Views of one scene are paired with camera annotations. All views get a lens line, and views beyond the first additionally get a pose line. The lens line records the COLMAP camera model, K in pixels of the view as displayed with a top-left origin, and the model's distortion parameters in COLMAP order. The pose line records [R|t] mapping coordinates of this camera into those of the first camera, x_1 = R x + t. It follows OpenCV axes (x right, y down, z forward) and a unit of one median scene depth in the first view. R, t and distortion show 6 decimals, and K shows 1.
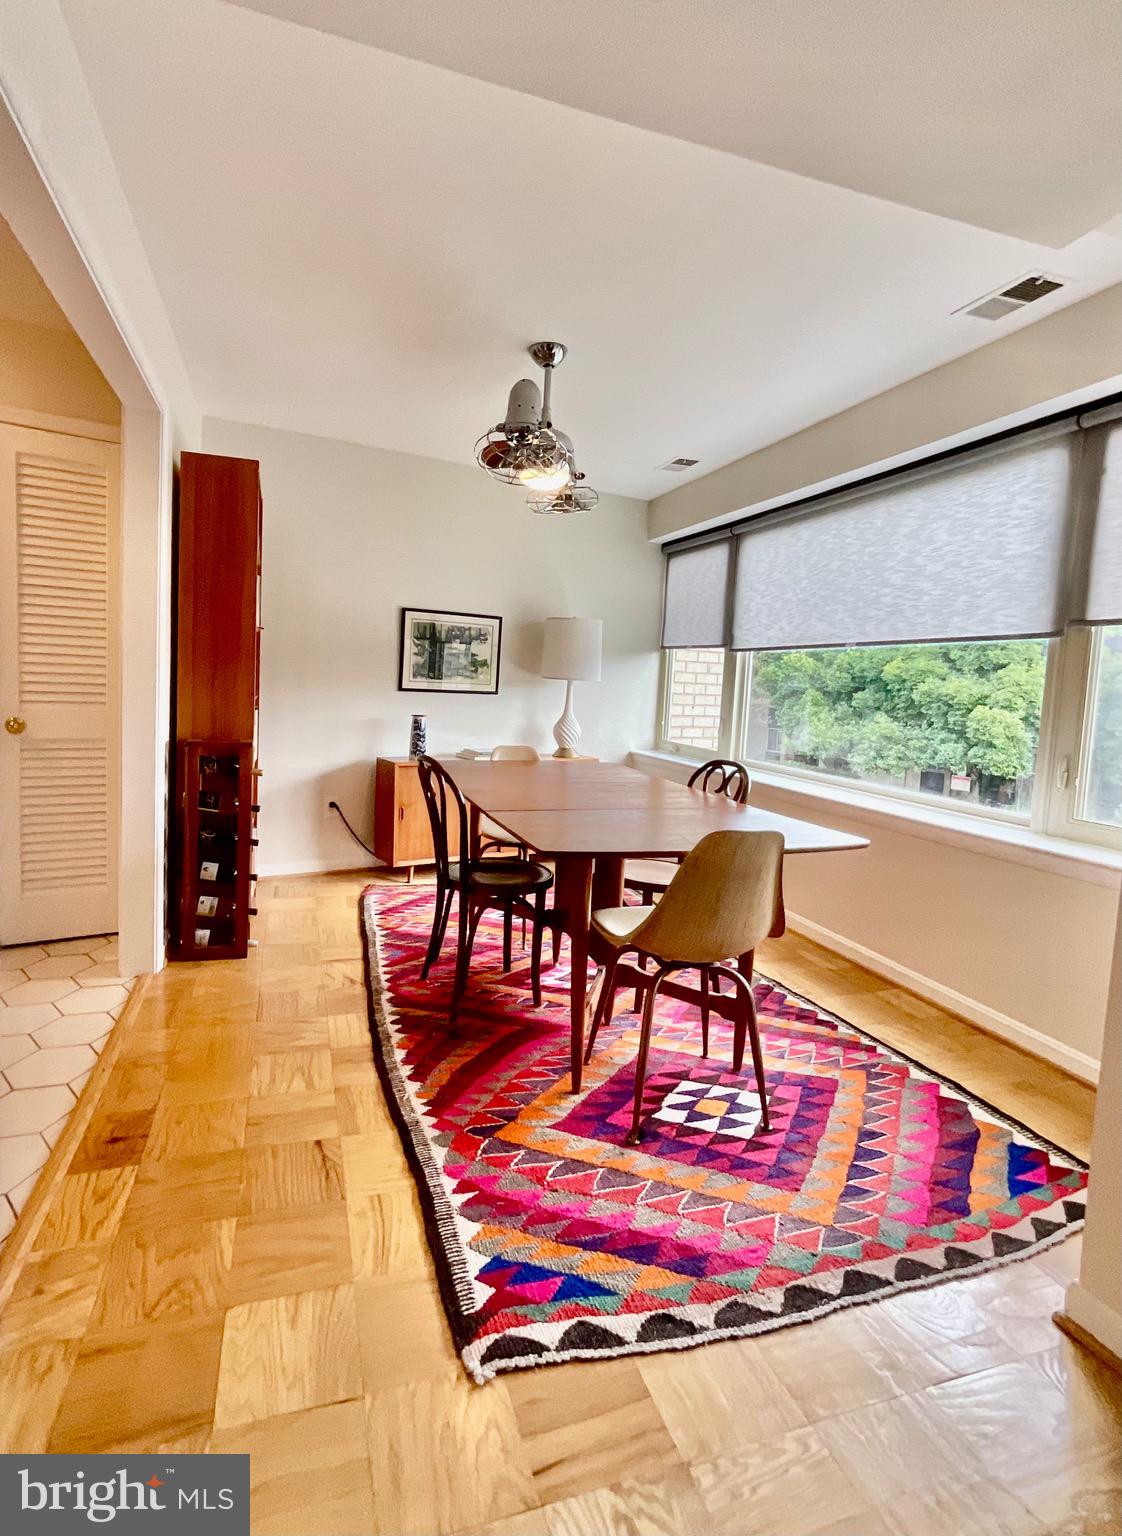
lens RADIAL K [[738.0, 0, 550.5], [0, 738.0, 756.8], [0, 0, 1]] dist [0.002781, 0.000920]
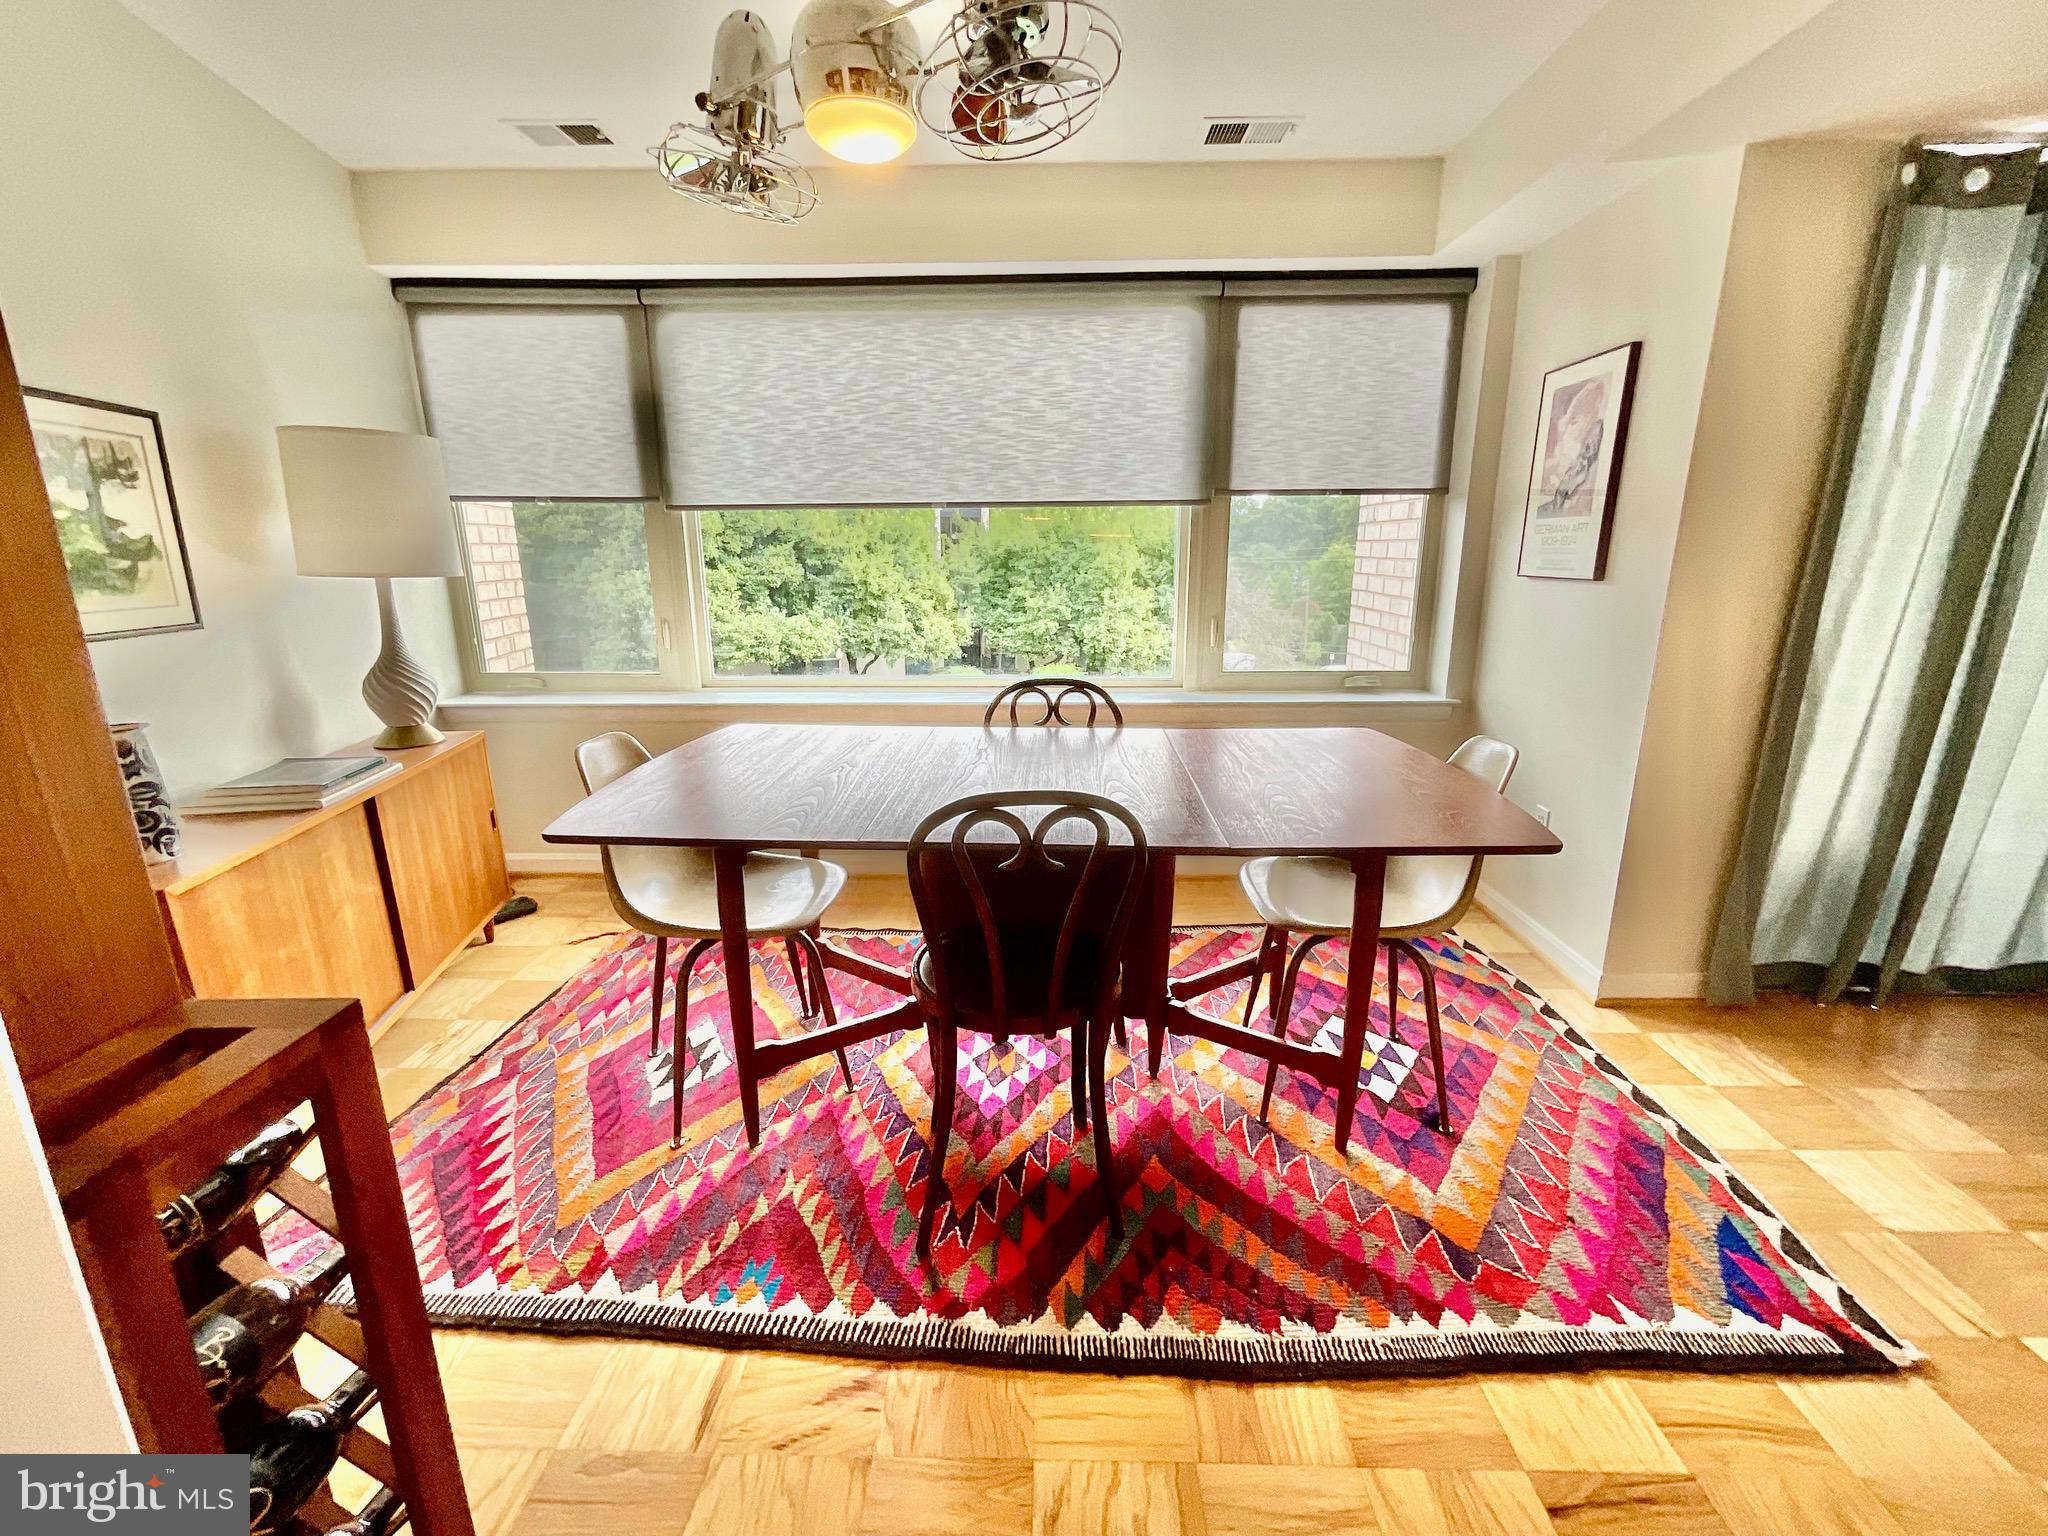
lens RADIAL K [[858.0, 0, 1010.4], [0, 858.0, 772.2], [0, 0, 1]] dist [0.000731, 0.000988]
pose [[0.344616, -0.280354, 0.895902, -0.546796], [0.117547, 0.959739, 0.255115, -0.123057], [-0.931355, 0.017393, 0.363697, 0.722390]]
